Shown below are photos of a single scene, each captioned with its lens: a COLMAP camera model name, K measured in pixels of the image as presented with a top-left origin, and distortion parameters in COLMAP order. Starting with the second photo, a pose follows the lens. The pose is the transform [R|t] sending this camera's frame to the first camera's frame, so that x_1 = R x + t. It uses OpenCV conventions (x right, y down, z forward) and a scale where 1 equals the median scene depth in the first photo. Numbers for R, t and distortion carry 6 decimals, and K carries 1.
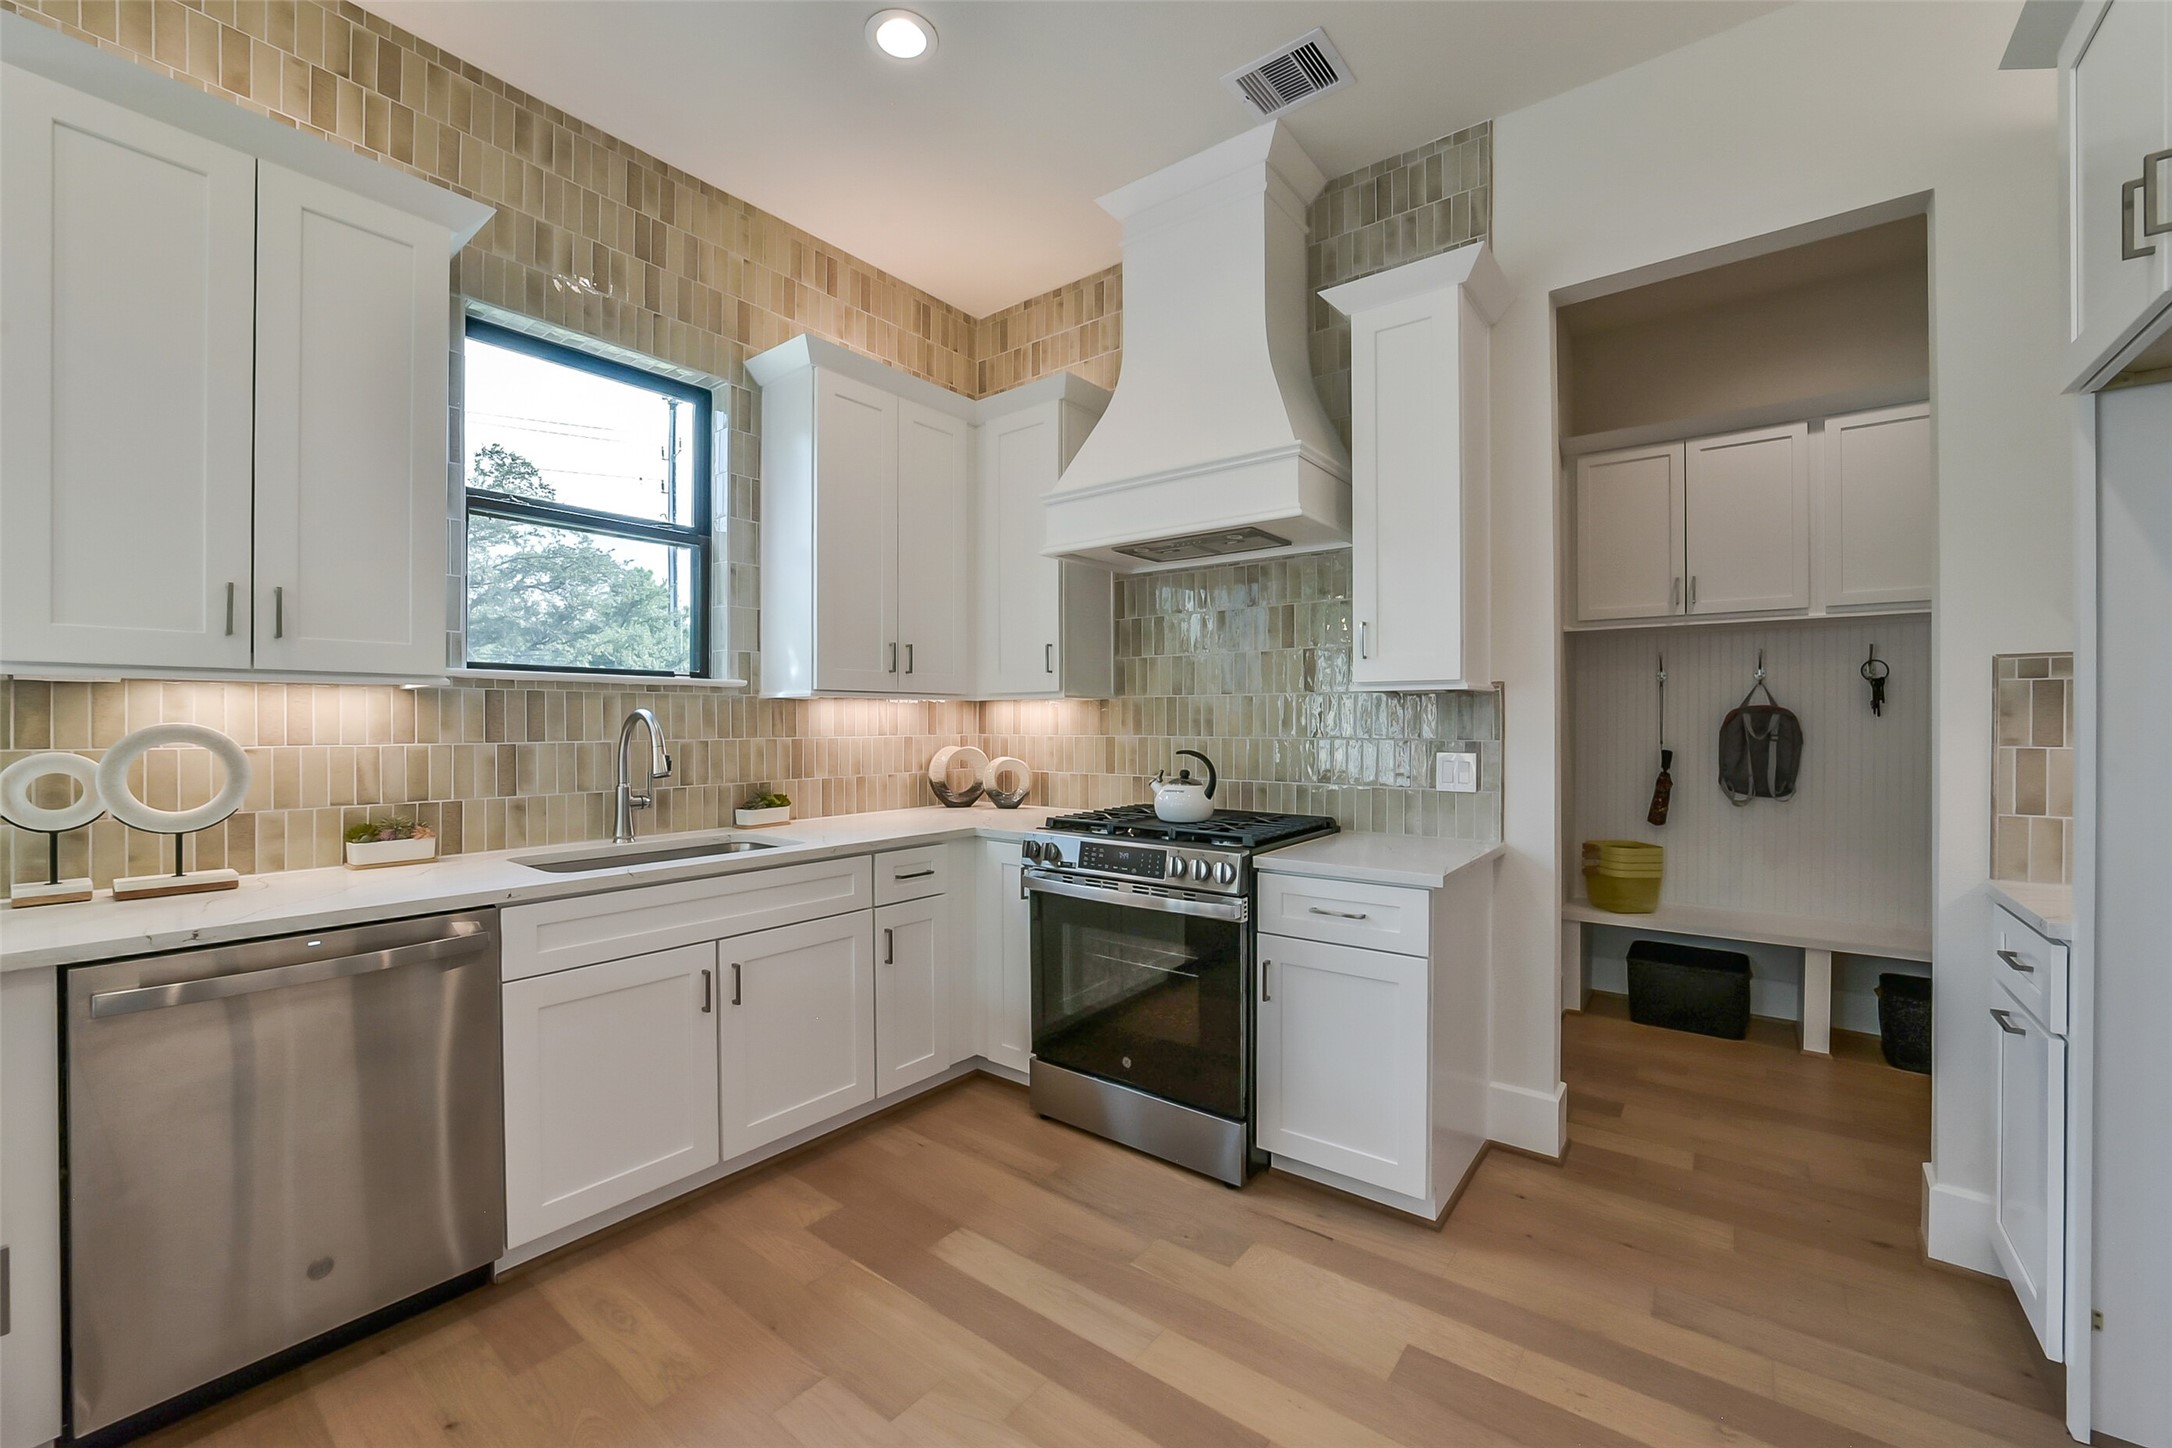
lens RADIAL K [[859.8, 0, 1097.4], [0, 859.8, 727.2], [0, 0, 1]] dist [-0.035793, 0.008069]
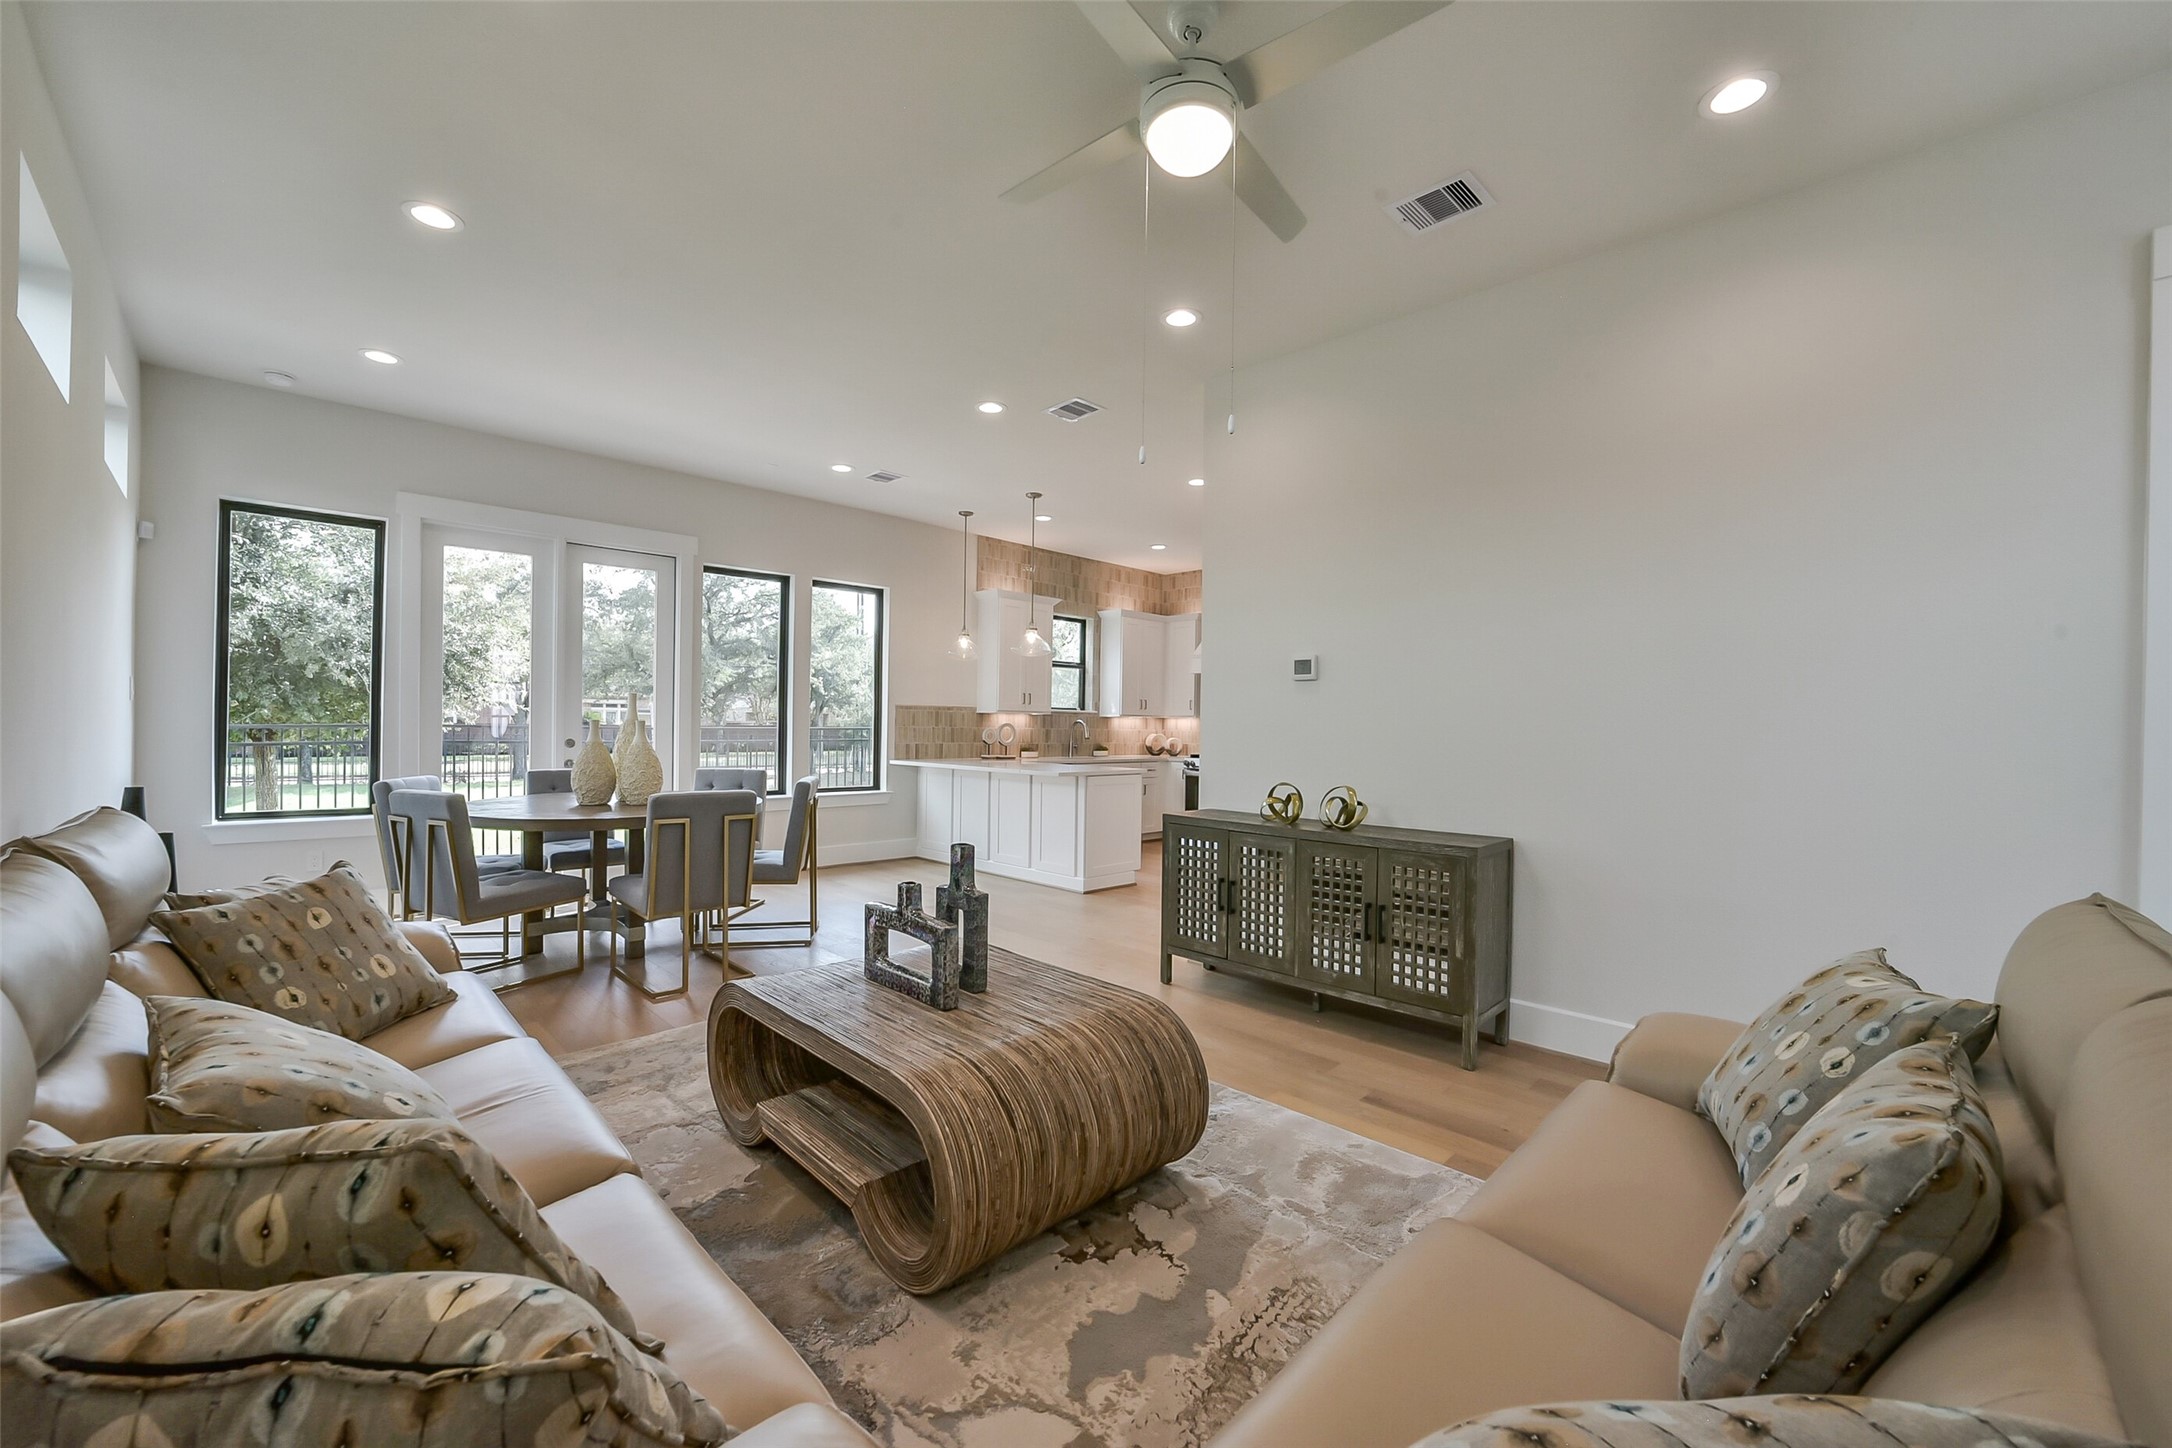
lens RADIAL K [[859.8, 0, 1117.4], [0, 859.8, 733.9], [0, 0, 1]] dist [-0.035793, 0.008069]
pose [[0.995437, 0.018671, -0.093581, -0.031142], [-0.018507, 0.999825, 0.002622, 0.021237], [0.093614, -0.000878, 0.995608, -2.262079]]
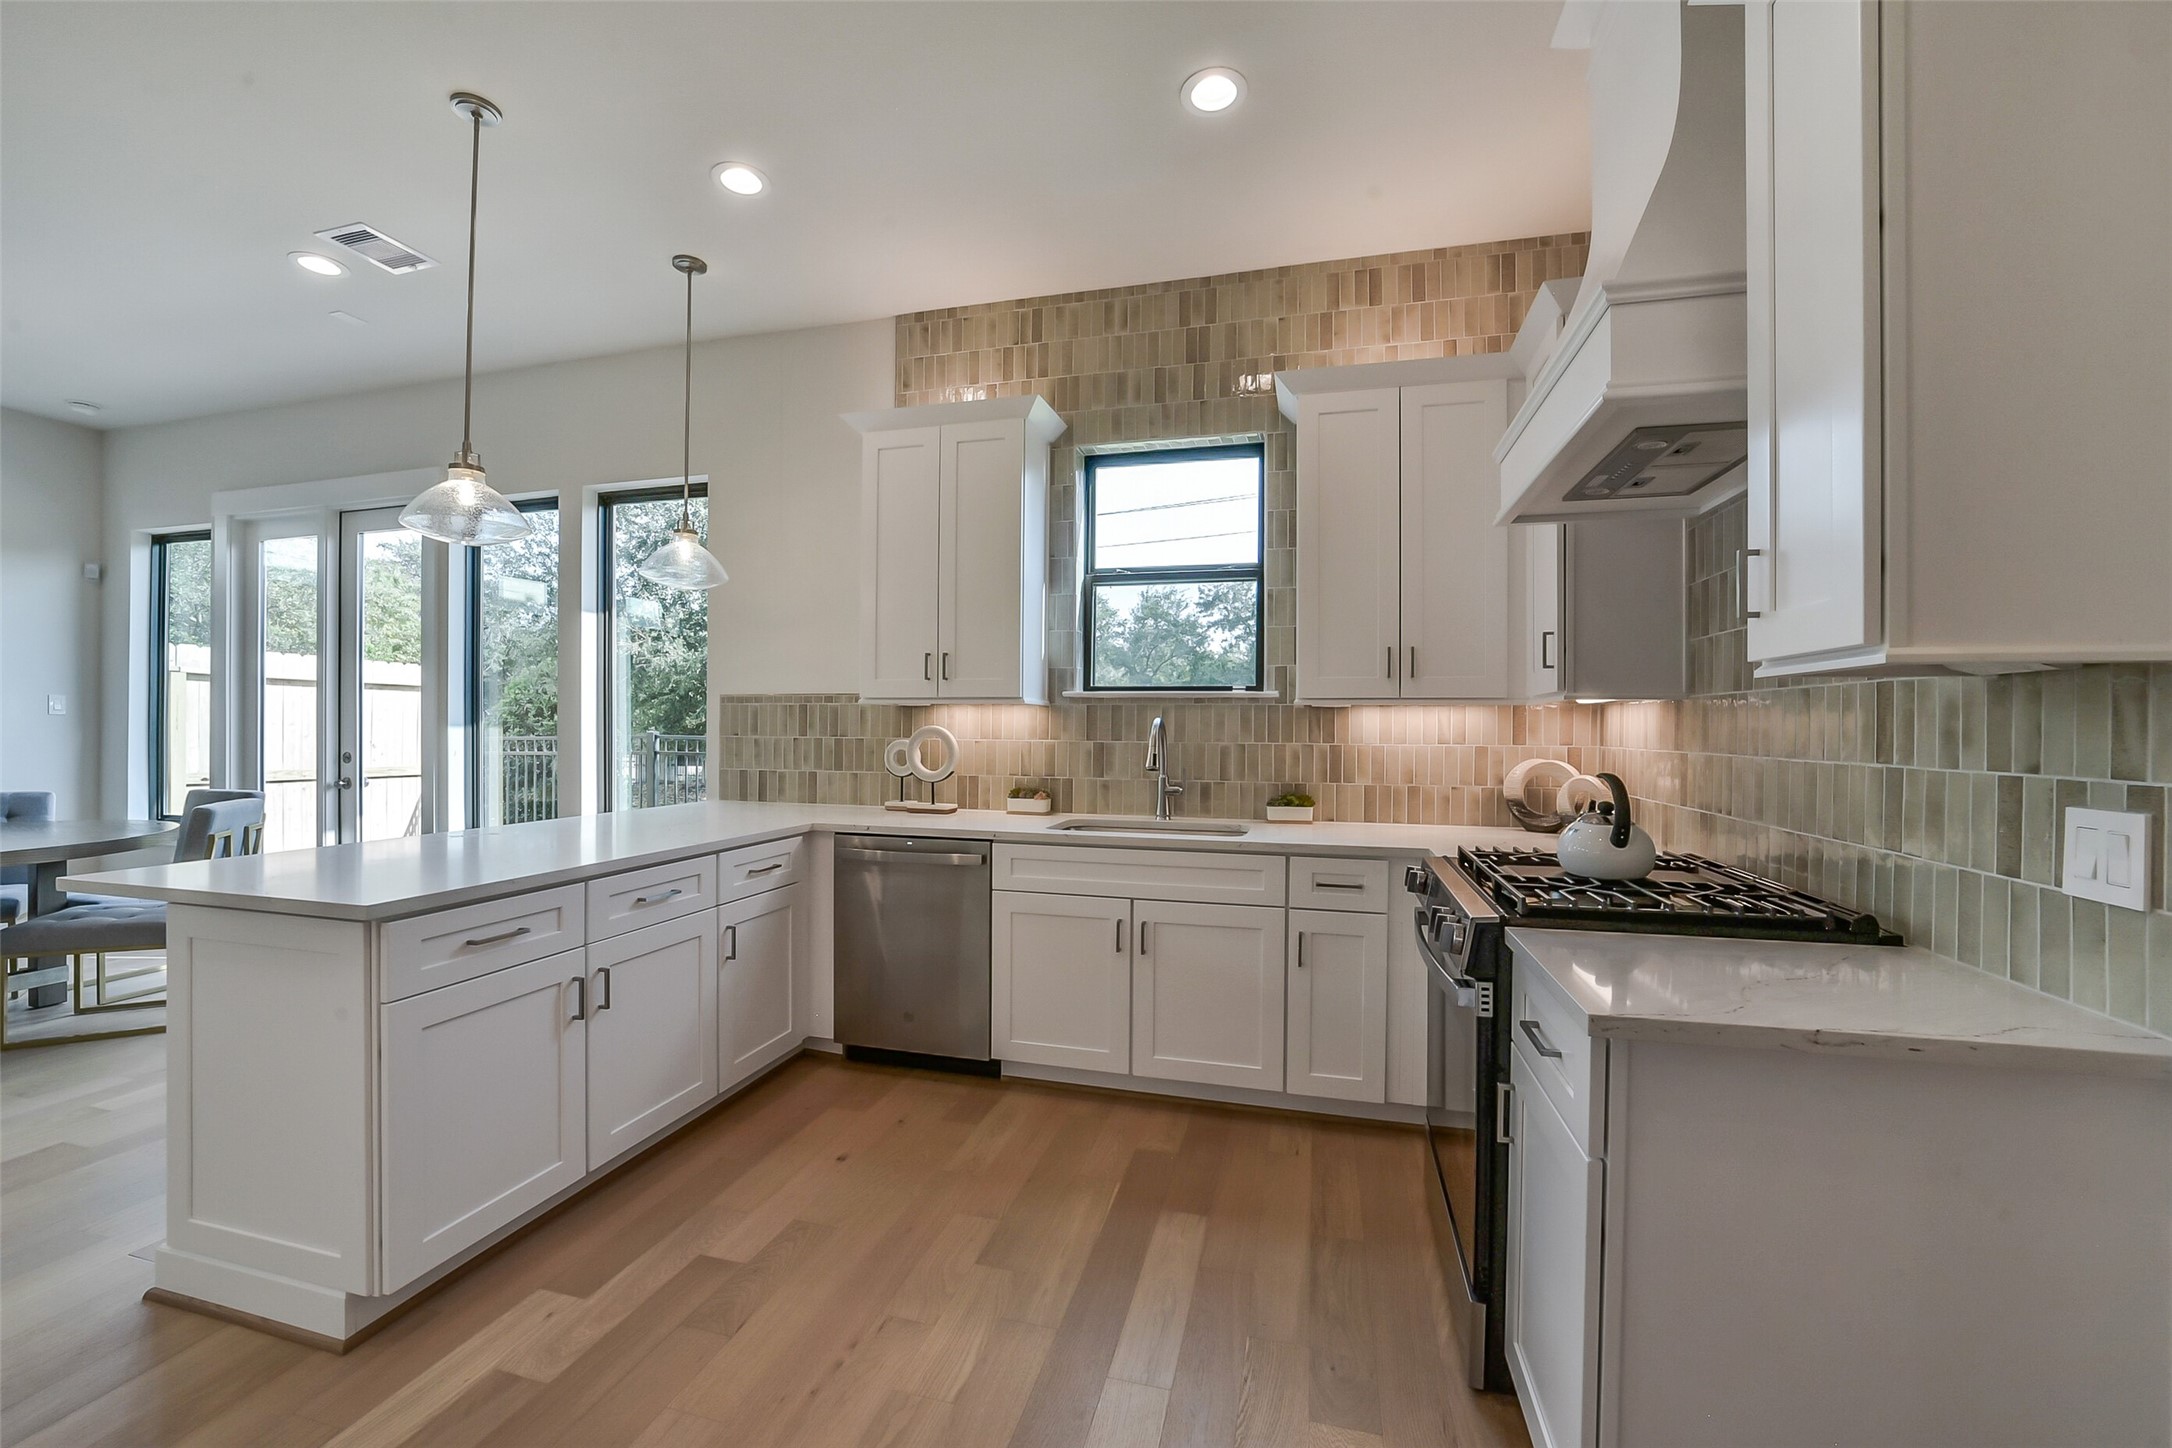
lens RADIAL K [[859.8, 0, 1088.8], [0, 859.8, 728.7], [0, 0, 1]] dist [-0.035793, 0.008069]
pose [[0.382613, 0.006132, -0.923889, 0.549808], [-0.014247, 0.999898, 0.000736, -0.003051], [0.923799, 0.012881, 0.382661, 0.346876]]
